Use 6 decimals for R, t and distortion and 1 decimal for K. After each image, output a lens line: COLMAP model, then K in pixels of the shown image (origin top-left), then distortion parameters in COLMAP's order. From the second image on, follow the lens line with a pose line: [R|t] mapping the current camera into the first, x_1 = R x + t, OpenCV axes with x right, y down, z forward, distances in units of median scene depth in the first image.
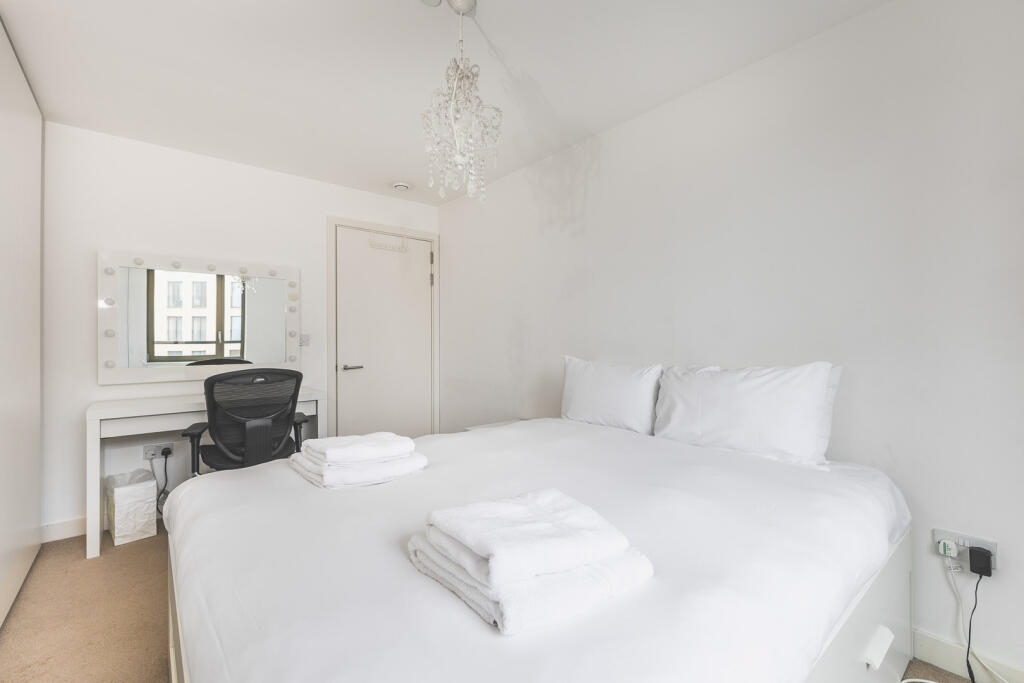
lens RADIAL K [[444.2, 0, 510.1], [0, 444.2, 336.4], [0, 0, 1]] dist [0.007848, 0.001347]
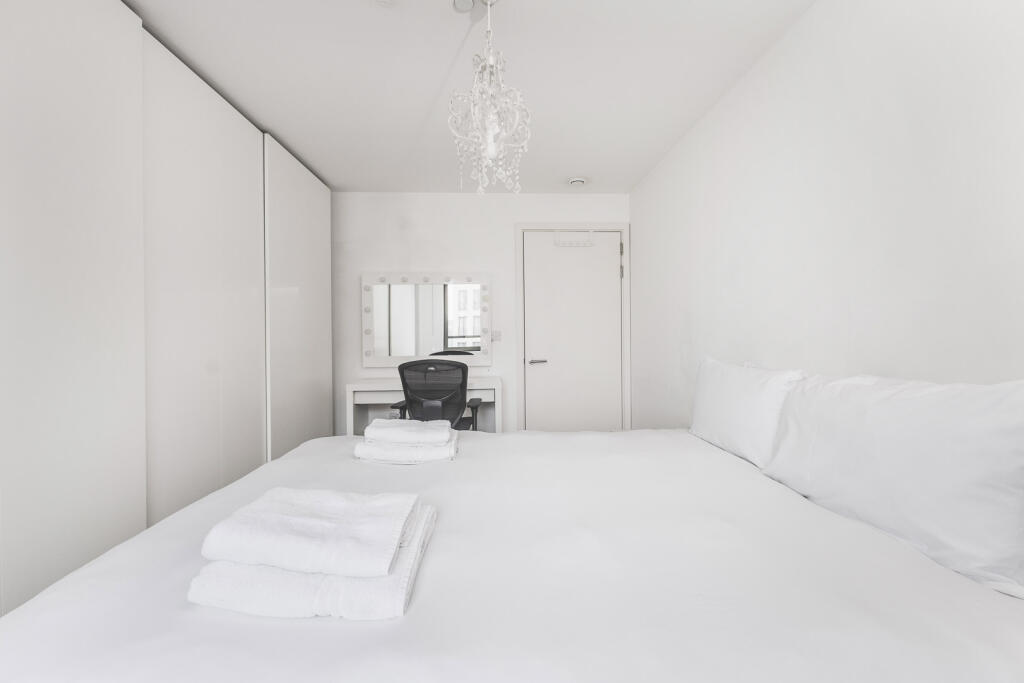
lens RADIAL K [[444.2, 0, 513.6], [0, 444.2, 343.1], [0, 0, 1]] dist [0.007848, 0.001347]
pose [[0.797336, 0.008769, -0.603472, 0.287538], [0.008680, 0.999624, 0.025993, -0.002338], [0.603473, -0.025964, 0.796960, 0.129849]]
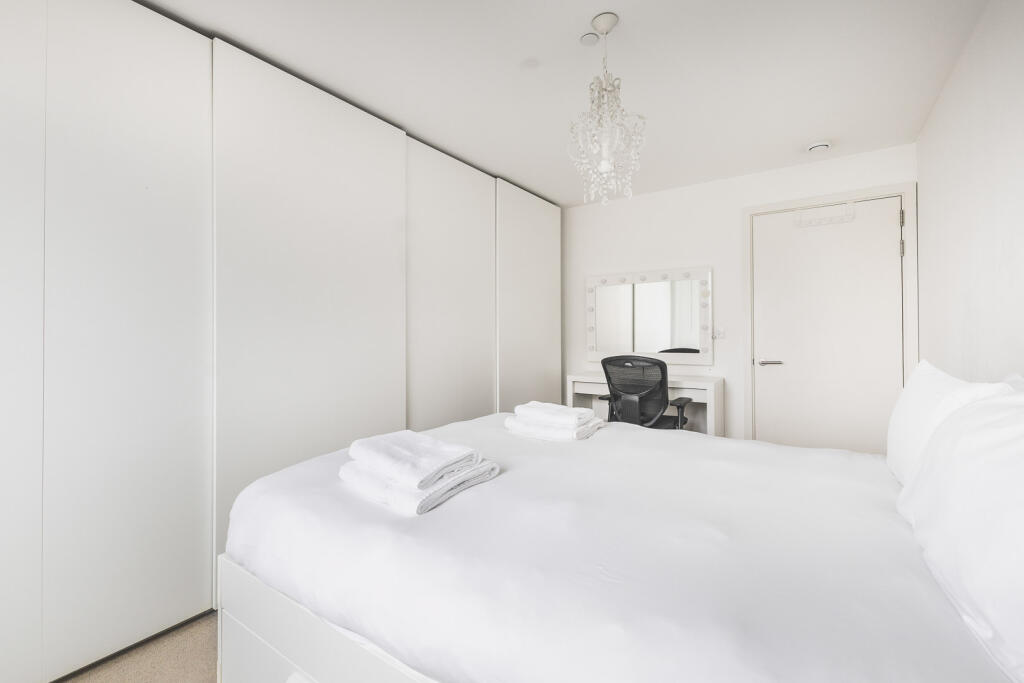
lens RADIAL K [[444.2, 0, 506.2], [0, 444.2, 331.1], [0, 0, 1]] dist [0.007848, 0.001347]
pose [[0.252291, -0.003343, -0.967646, 0.478858], [0.010091, 0.999949, -0.000823, -0.000996], [0.967599, -0.009557, 0.252312, 0.268543]]
